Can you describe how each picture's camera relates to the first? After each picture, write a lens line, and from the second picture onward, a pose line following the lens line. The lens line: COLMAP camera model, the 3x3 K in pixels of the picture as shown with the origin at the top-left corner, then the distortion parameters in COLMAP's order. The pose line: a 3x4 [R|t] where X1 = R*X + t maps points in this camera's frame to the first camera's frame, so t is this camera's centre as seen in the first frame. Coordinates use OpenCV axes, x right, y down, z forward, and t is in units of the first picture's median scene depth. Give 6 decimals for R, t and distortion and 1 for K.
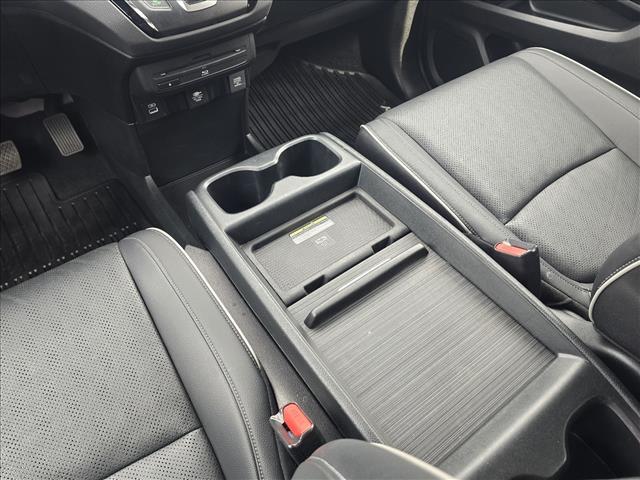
lens RADIAL K [[423.5, 0, 317.7], [0, 423.5, 243.7], [0, 0, 1]] dist [0.066961, -0.066878]
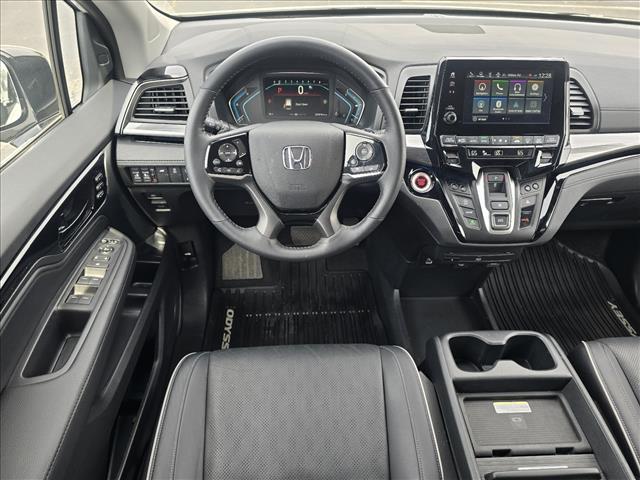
lens RADIAL K [[423.5, 0, 317.7], [0, 423.5, 243.7], [0, 0, 1]] dist [0.066961, -0.066878]
pose [[0.832835, 0.389490, -0.393298, -0.181587], [-0.446327, 0.892789, -0.060983, -0.130908], [0.327380, 0.226329, 0.917386, -0.512834]]
